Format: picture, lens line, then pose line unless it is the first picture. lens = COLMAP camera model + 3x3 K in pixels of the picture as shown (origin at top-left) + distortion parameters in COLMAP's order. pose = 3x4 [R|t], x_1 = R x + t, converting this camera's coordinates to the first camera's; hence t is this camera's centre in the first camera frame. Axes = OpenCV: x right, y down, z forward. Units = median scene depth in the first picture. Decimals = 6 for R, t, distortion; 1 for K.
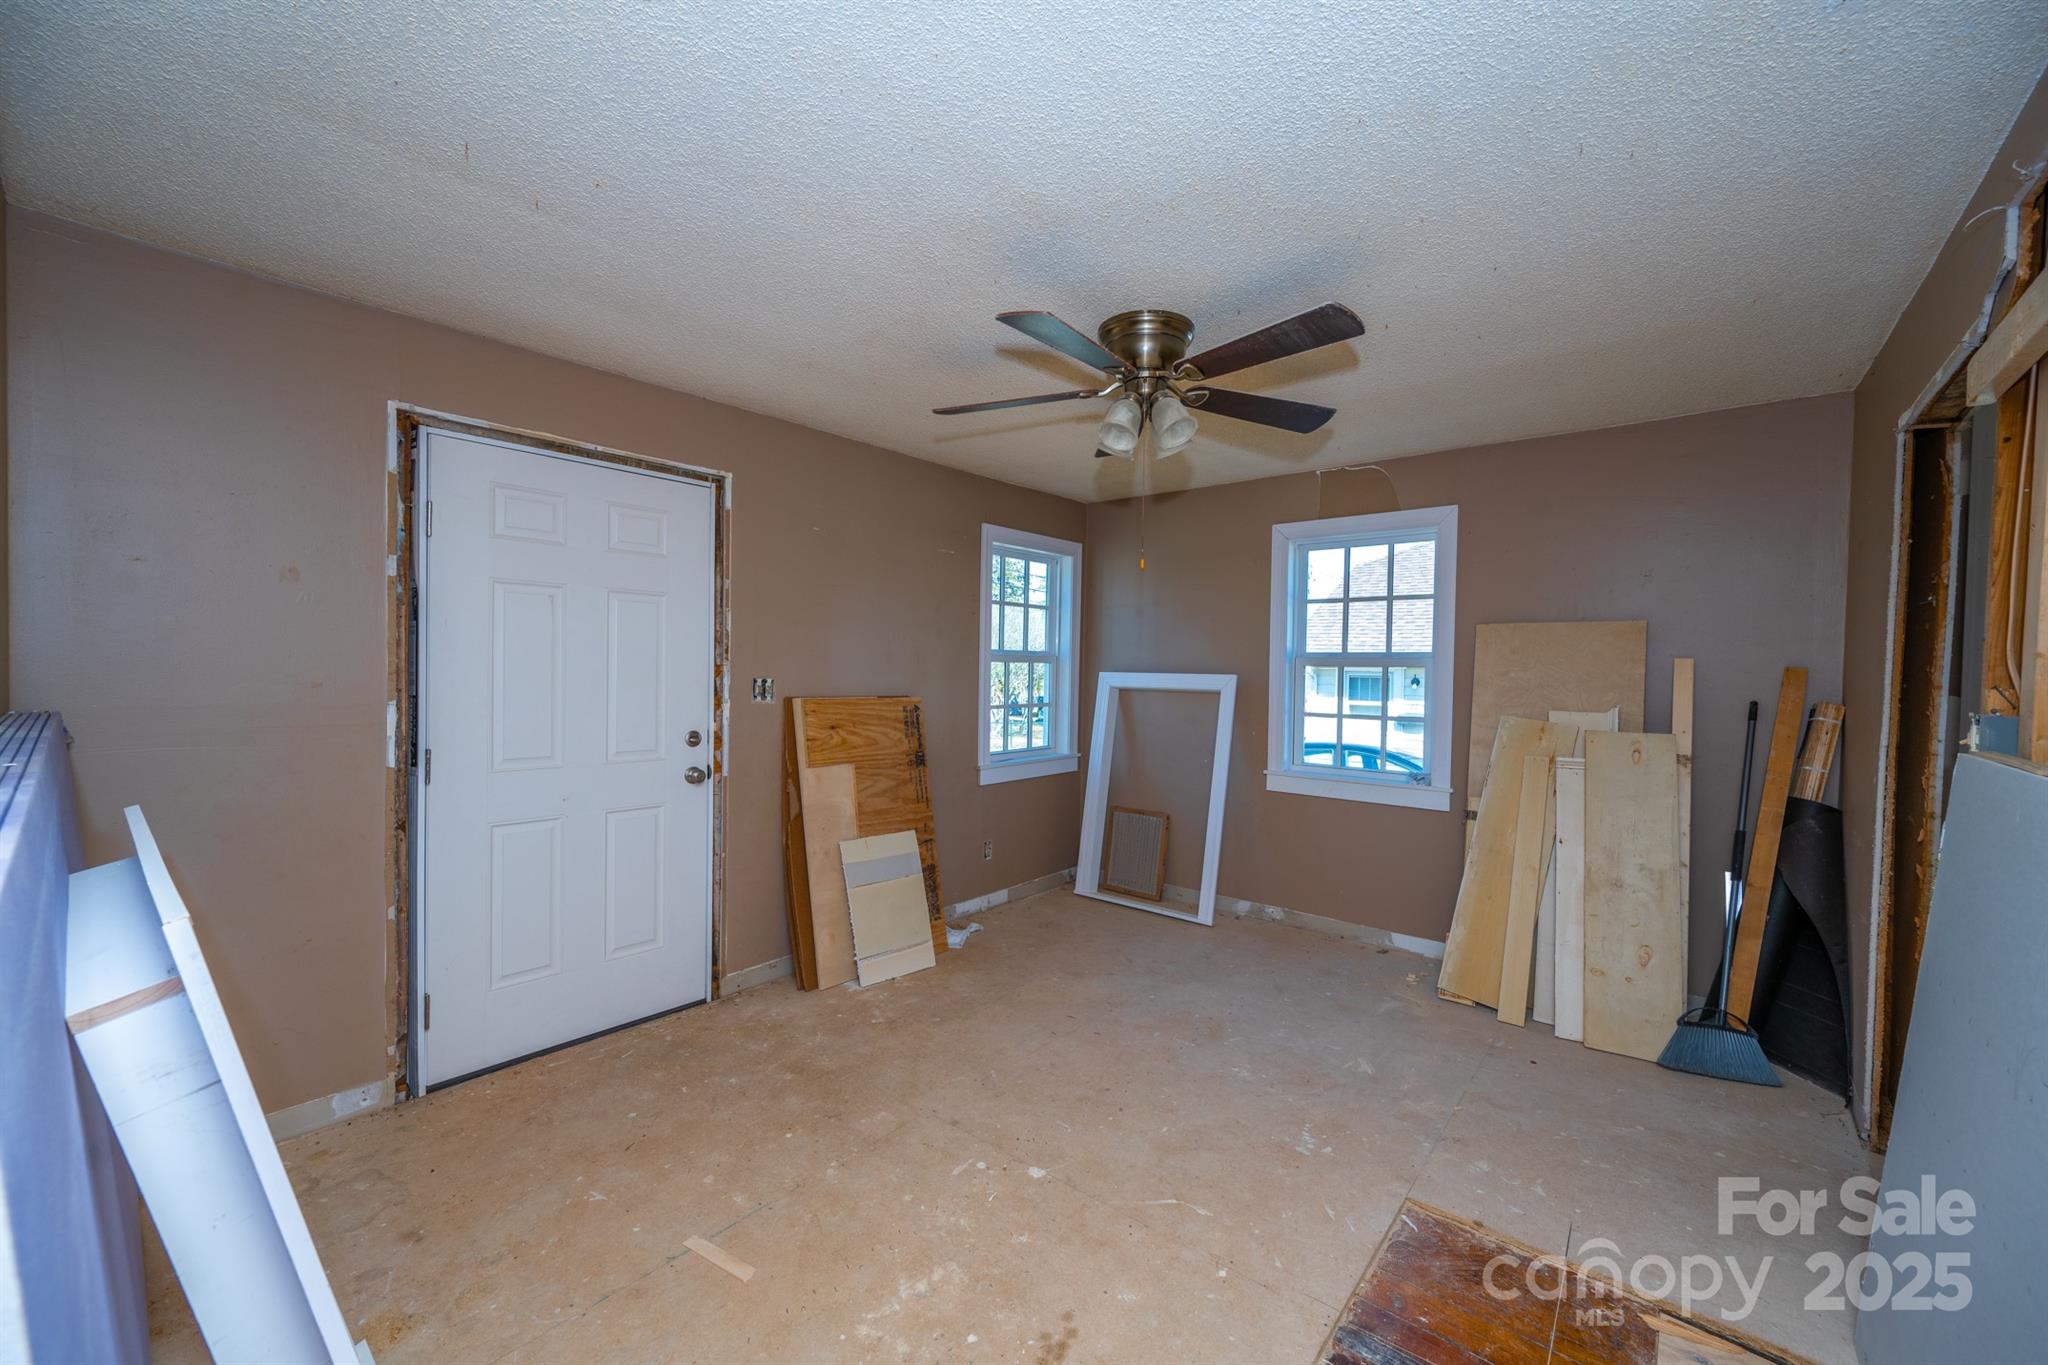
lens RADIAL K [[807.4, 0, 1032.0], [0, 807.4, 684.1], [0, 0, 1]] dist [0.000397, -0.000020]
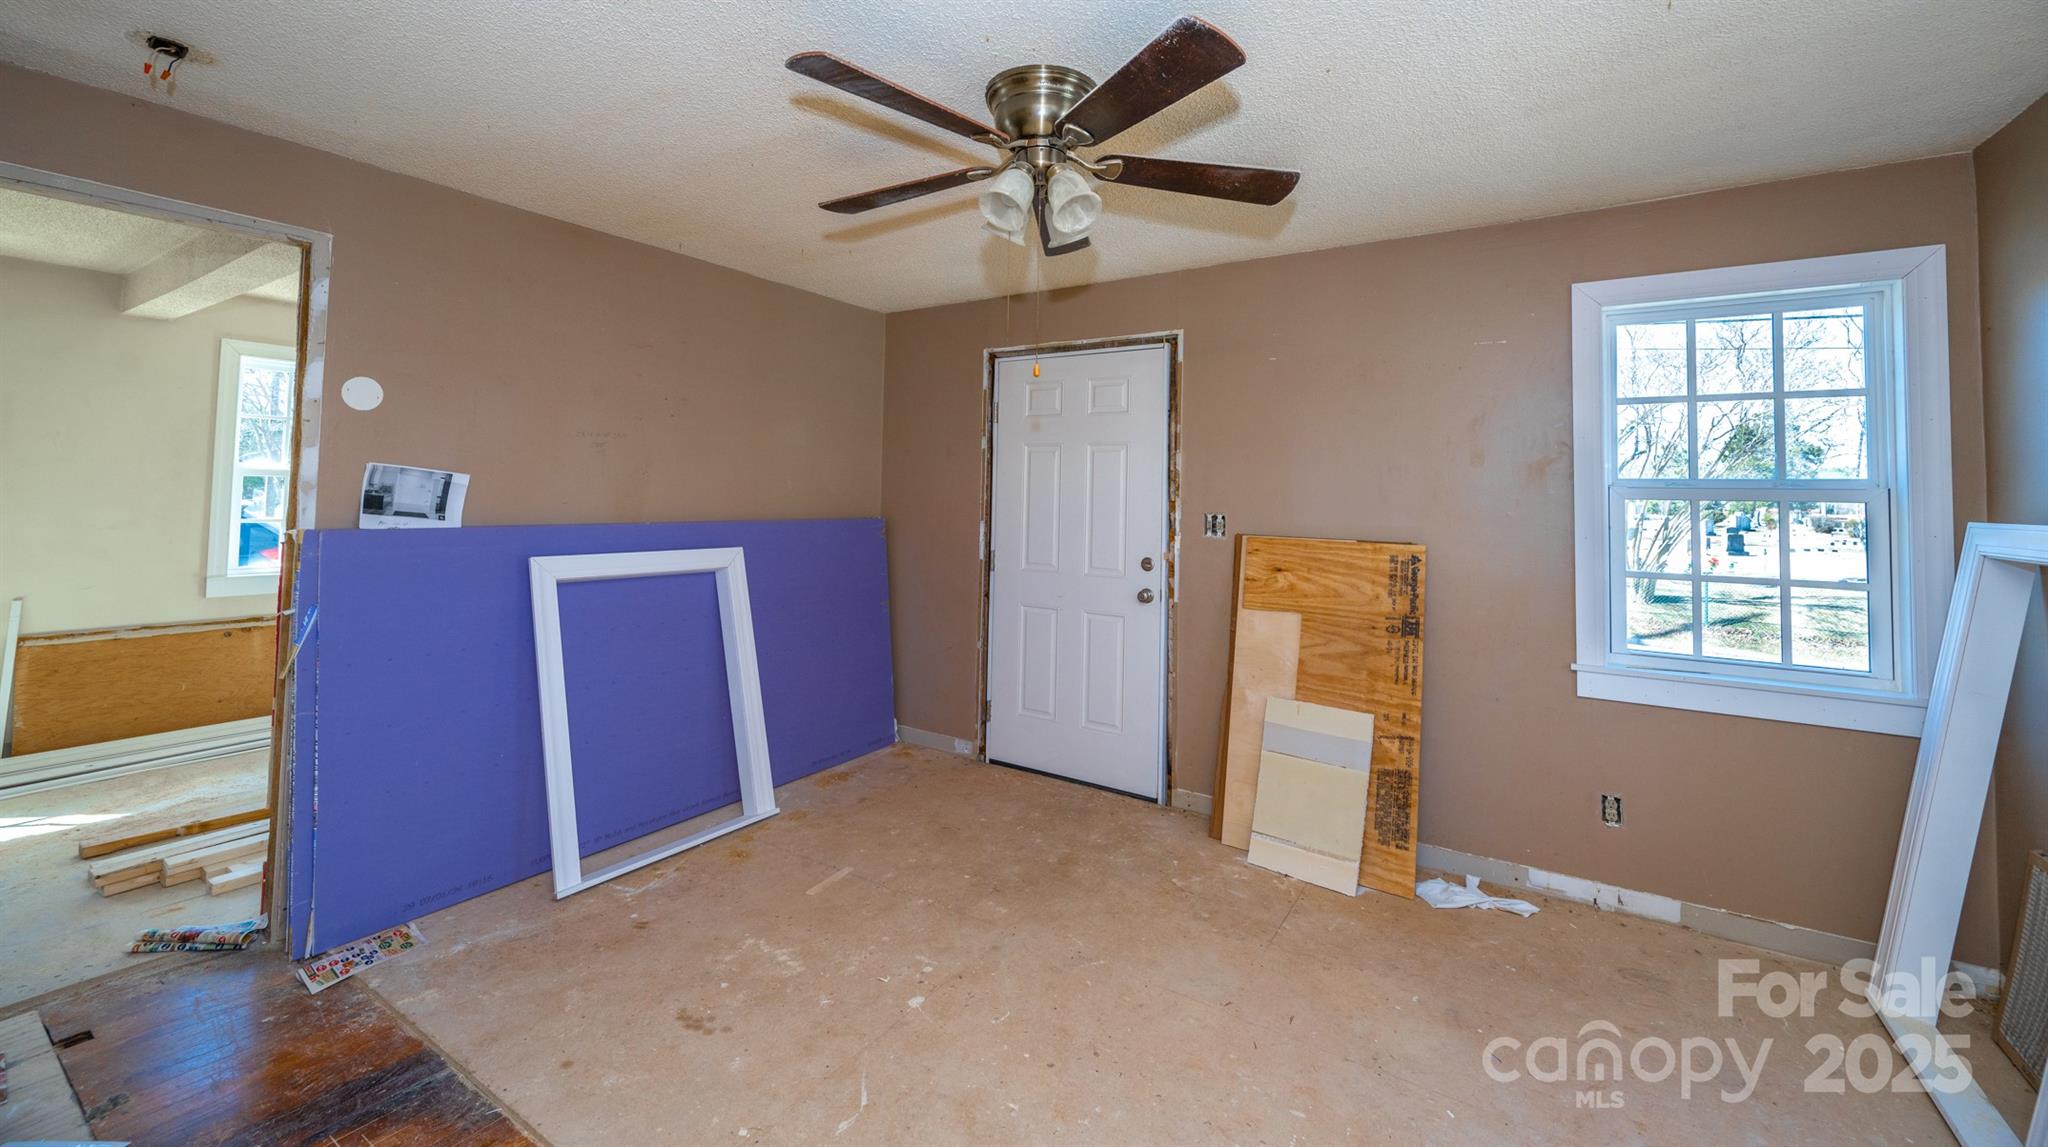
lens RADIAL K [[805.3, 0, 1023.3], [0, 805.3, 459.1], [0, 0, 1]] dist [-0.001583, -0.000137]
pose [[0.117738, -0.056606, -0.991430, 0.697081], [-0.037287, 0.997418, -0.061375, -0.005377], [0.992344, 0.044193, 0.115324, 0.658438]]
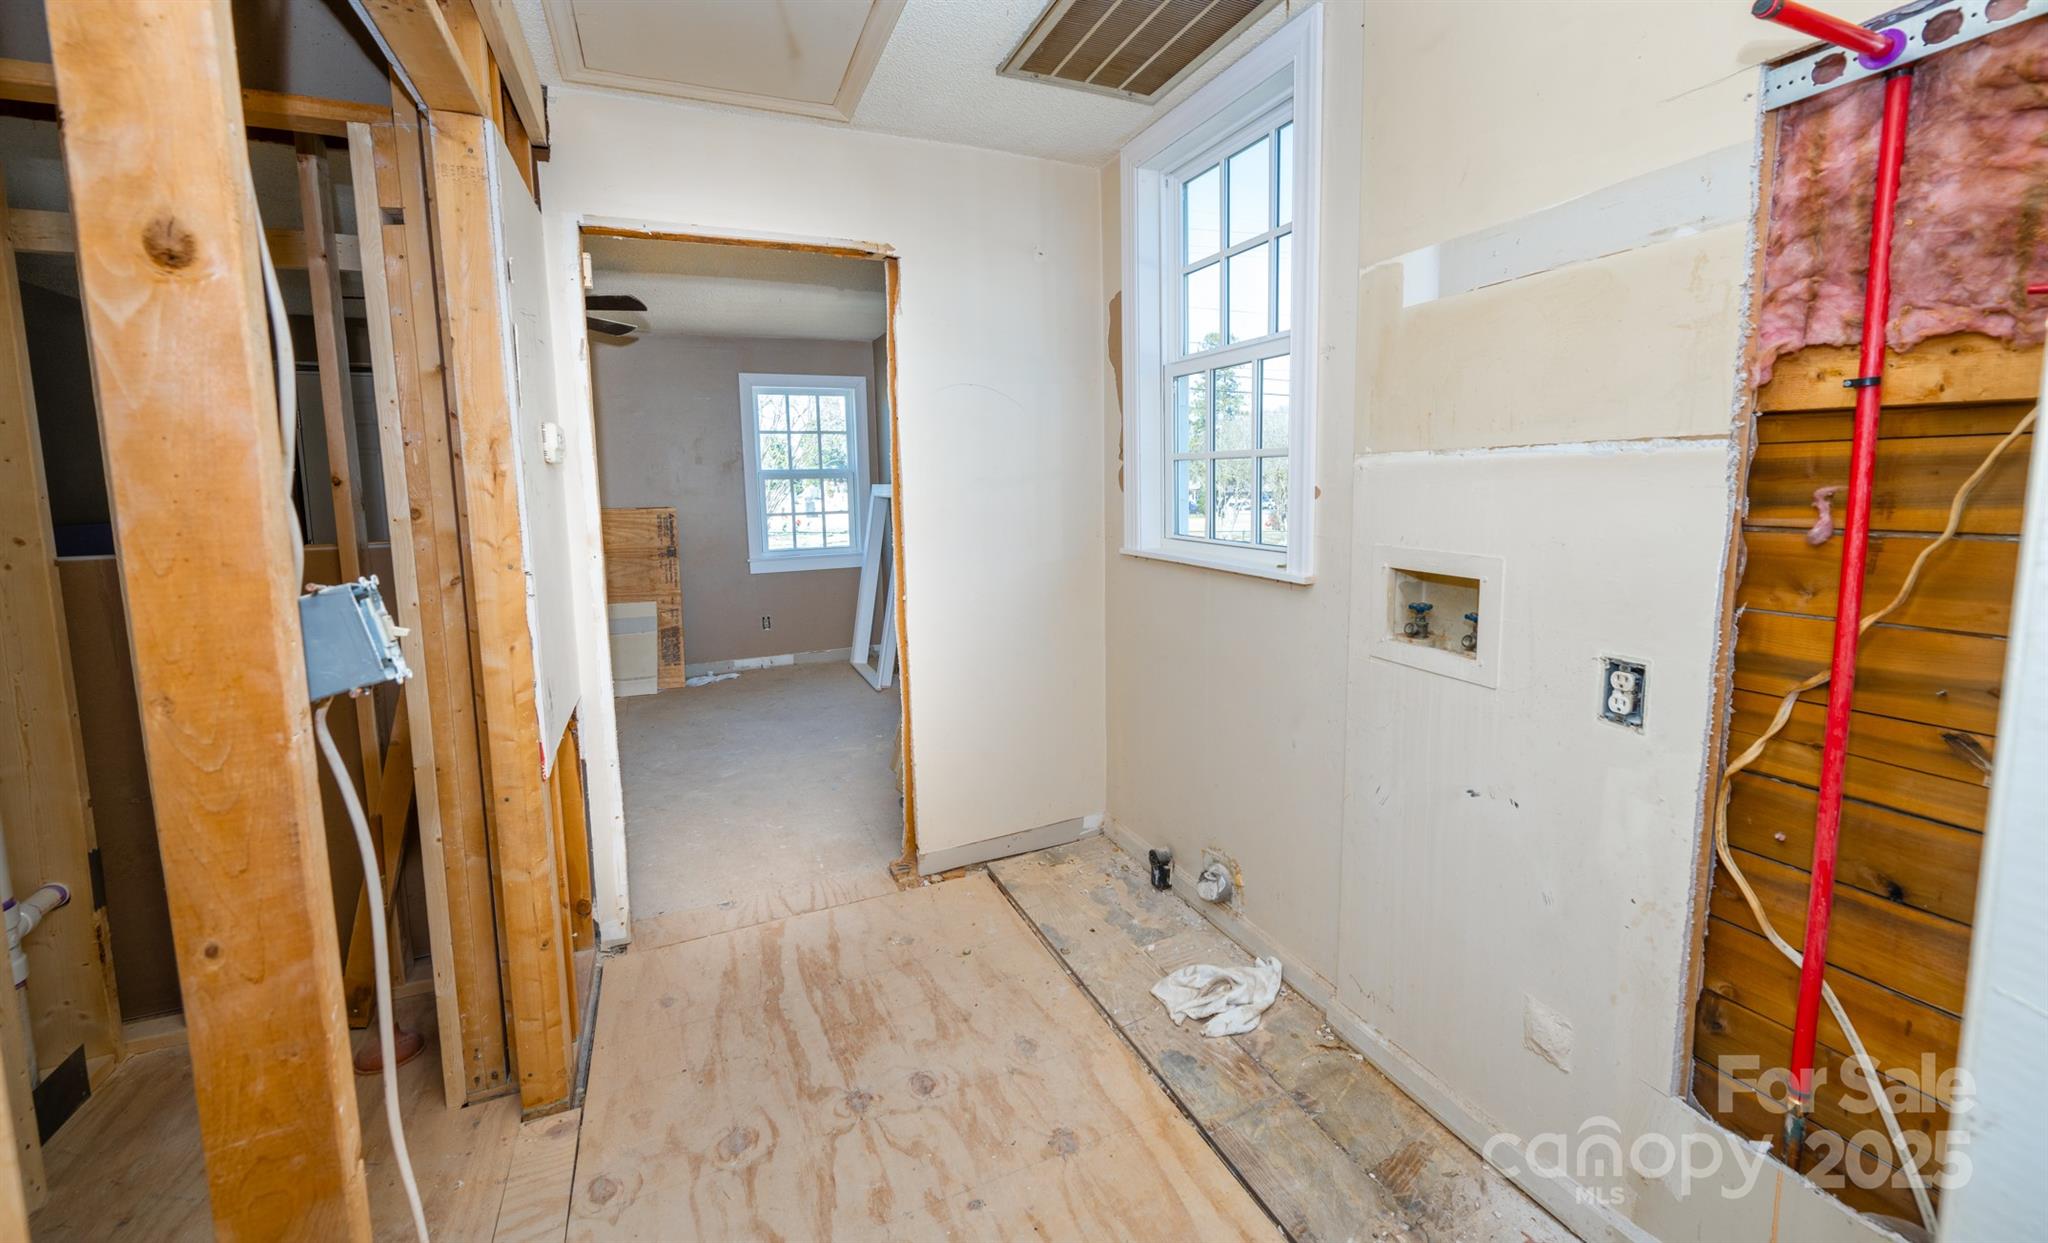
lens RADIAL K [[795.8, 0, 1023.0], [0, 795.8, 562.0], [0, 0, 1]] dist [-0.000043, 0.000026]
pose [[0.892376, 0.011346, -0.451149, 1.245759], [0.025673, 0.996789, 0.075850, 0.024749], [0.450561, -0.079269, 0.889220, 0.052640]]
